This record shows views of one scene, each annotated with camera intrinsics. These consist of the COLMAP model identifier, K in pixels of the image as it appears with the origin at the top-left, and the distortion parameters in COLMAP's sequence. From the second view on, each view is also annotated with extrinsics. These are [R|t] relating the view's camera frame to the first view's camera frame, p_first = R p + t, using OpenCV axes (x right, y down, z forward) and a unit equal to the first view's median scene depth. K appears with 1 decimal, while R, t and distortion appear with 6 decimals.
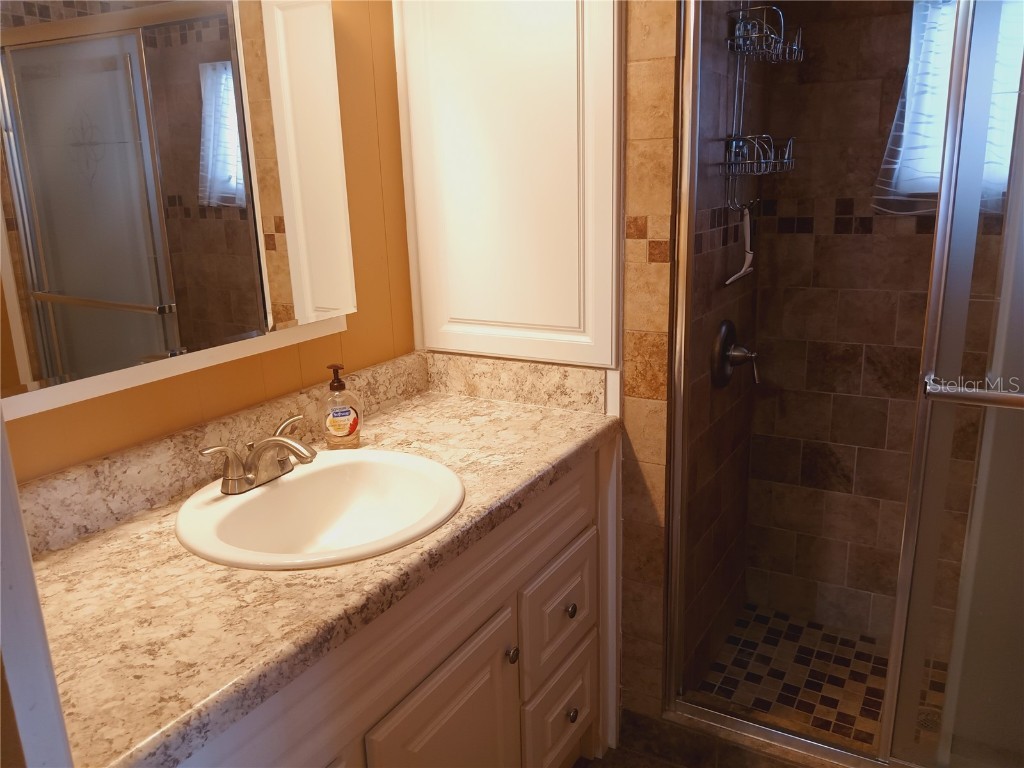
lens RADIAL K [[771.5, 0, 512.0], [0, 771.5, 384.0], [0, 0, 1]] dist [0.029350, -0.081156]
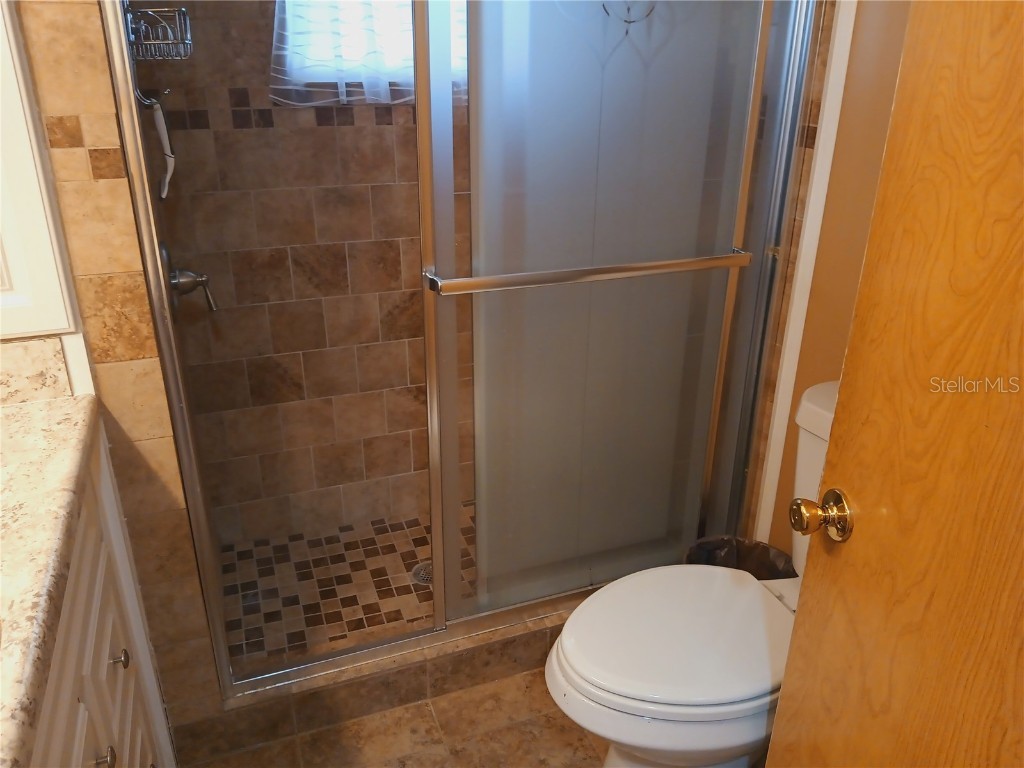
lens RADIAL K [[771.5, 0, 512.0], [0, 771.5, 384.0], [0, 0, 1]] dist [0.029350, -0.081156]
pose [[0.613705, -0.274384, 0.740324, -0.133554], [0.171076, 0.961607, 0.214581, -0.047045], [-0.770778, -0.005038, 0.637084, 0.179507]]
